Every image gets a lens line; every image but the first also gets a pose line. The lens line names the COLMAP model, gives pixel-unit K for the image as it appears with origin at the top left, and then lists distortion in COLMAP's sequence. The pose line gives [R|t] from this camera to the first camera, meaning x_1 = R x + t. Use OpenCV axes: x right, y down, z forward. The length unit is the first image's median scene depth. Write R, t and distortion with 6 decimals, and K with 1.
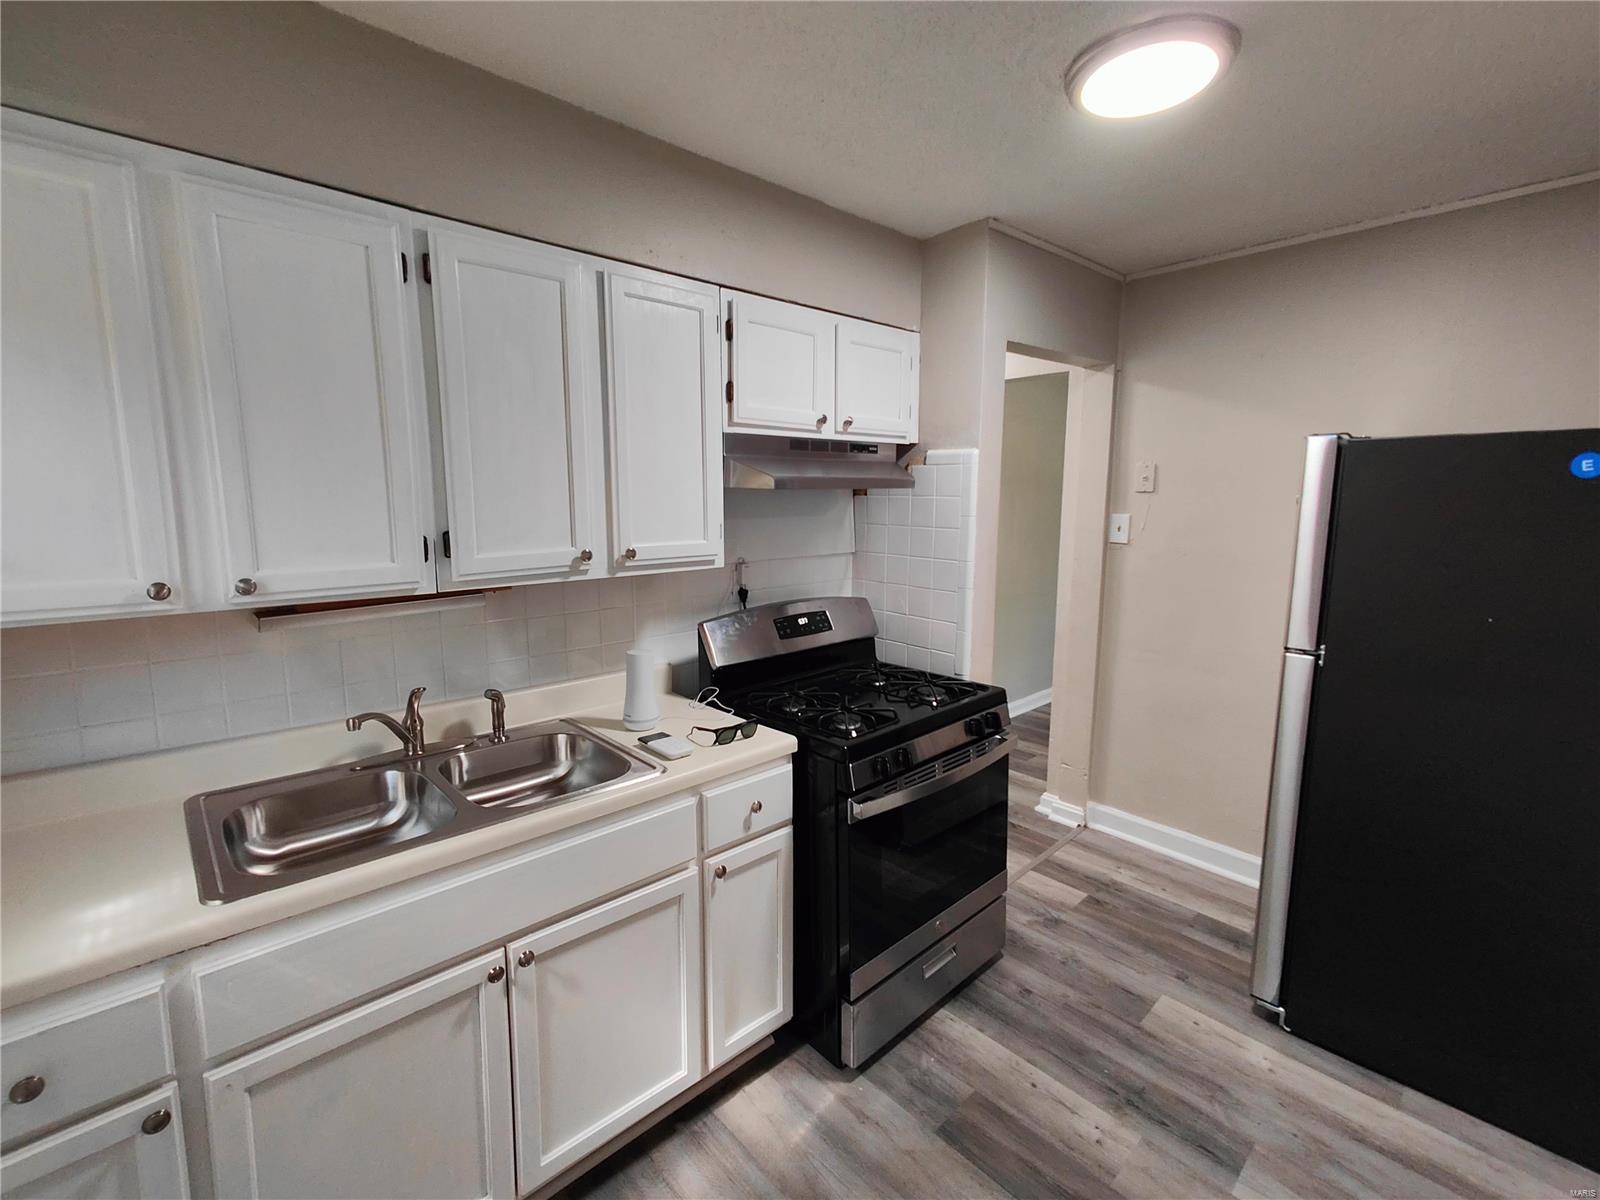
lens RADIAL K [[704.1, 0, 801.1], [0, 704.1, 593.4], [0, 0, 1]] dist [0.016225, -0.004518]
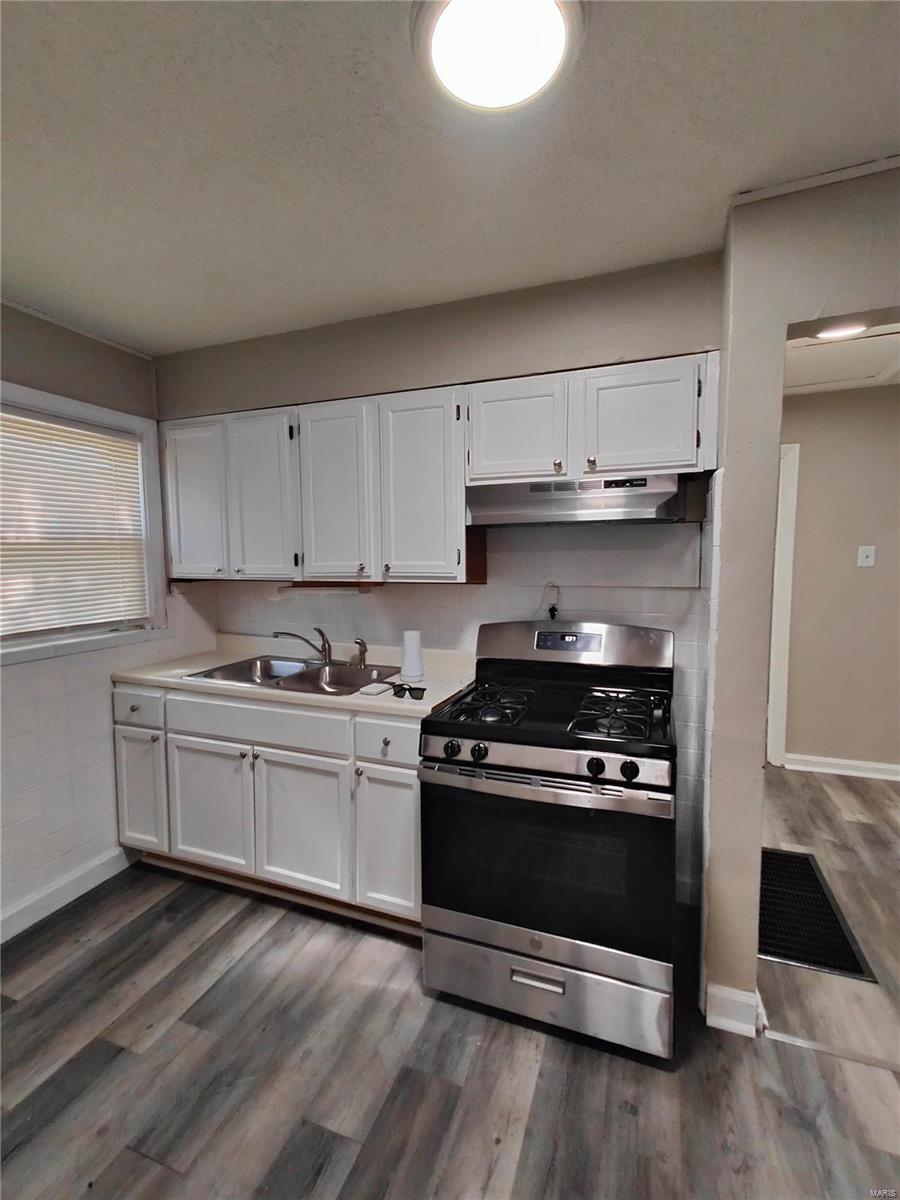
lens RADIAL K [[528.1, 0, 453.4], [0, 528.1, 596.2], [0, 0, 1]] dist [0.016225, -0.004518]
pose [[0.449283, 0.065944, -0.890952, 0.919980], [-0.117295, 0.992993, 0.014348, -0.026495], [0.885656, 0.098058, 0.453870, 0.579709]]
